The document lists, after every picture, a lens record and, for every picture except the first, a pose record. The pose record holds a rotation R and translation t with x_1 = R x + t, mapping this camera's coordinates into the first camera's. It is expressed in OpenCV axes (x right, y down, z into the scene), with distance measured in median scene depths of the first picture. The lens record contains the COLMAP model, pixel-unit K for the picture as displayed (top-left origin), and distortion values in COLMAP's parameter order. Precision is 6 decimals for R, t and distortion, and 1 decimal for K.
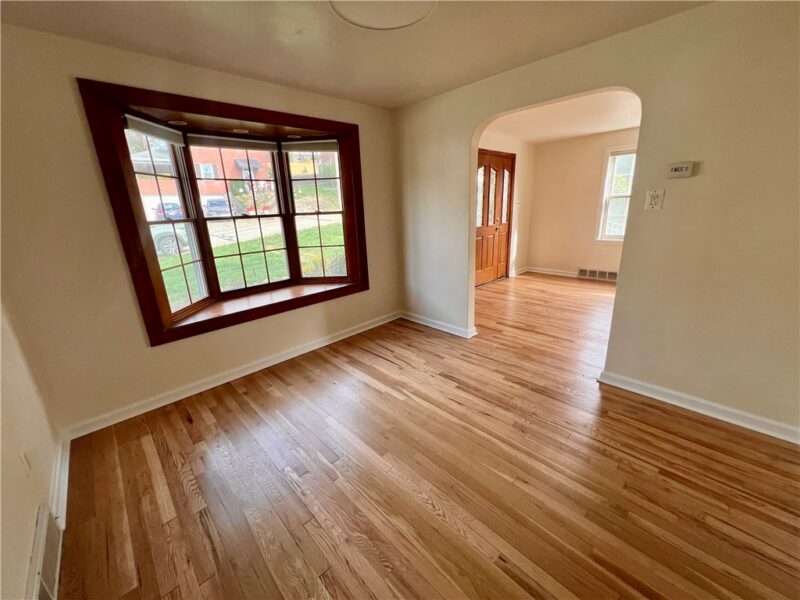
lens RADIAL K [[319.2, 0, 399.2], [0, 319.2, 298.2], [0, 0, 1]] dist [-0.000962, 0.000515]
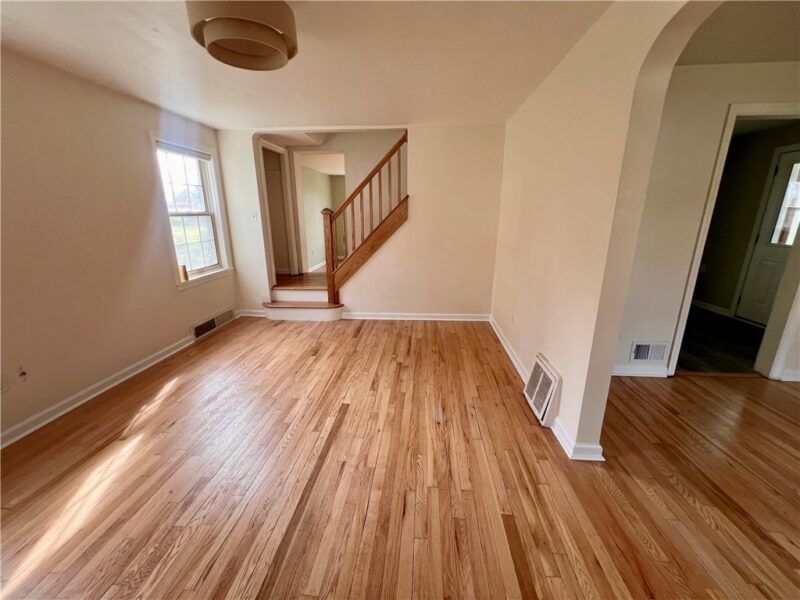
lens RADIAL K [[319.2, 0, 399.2], [0, 319.2, 298.2], [0, 0, 1]] dist [-0.000962, 0.000515]
pose [[-0.663285, -0.152897, 0.732582, 0.491256], [0.238785, 0.884500, 0.400801, -0.511449], [-0.709250, 0.440775, -0.550166, 1.695846]]
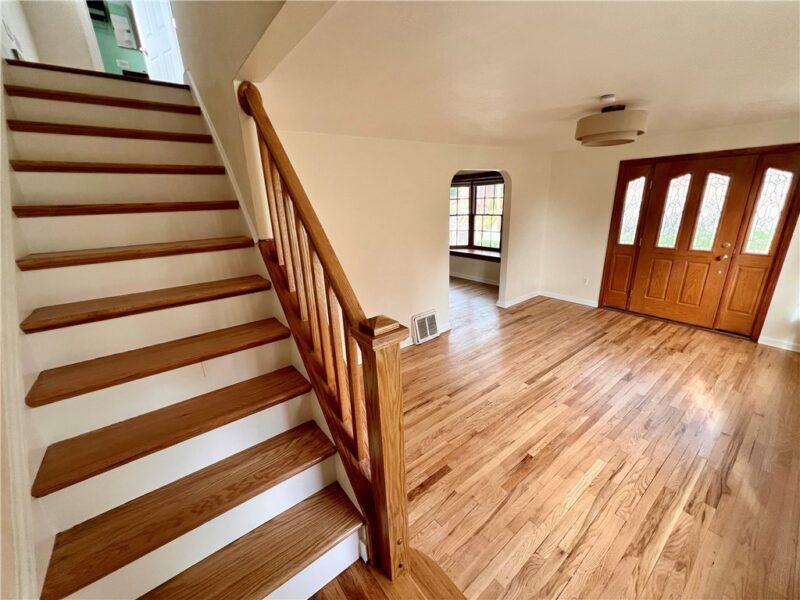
lens RADIAL K [[319.2, 0, 399.2], [0, 319.2, 298.2], [0, 0, 1]] dist [-0.000962, 0.000515]
pose [[-0.110244, 0.342213, -0.933133, 2.495187], [-0.234898, 0.903288, 0.359019, -0.518158], [0.965748, 0.258770, -0.019197, 0.817299]]
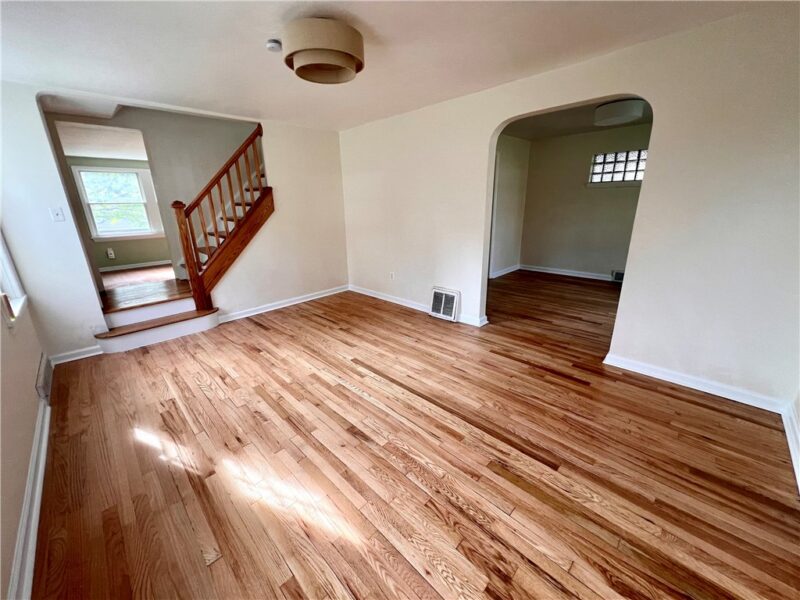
lens RADIAL K [[319.2, 0, 399.2], [0, 319.2, 298.2], [0, 0, 1]] dist [-0.000962, 0.000515]
pose [[-0.997782, 0.066563, 0.000666, 1.107174], [0.055997, 0.833908, 0.549055, -0.724104], [0.035992, 0.547875, -0.835786, 2.333738]]
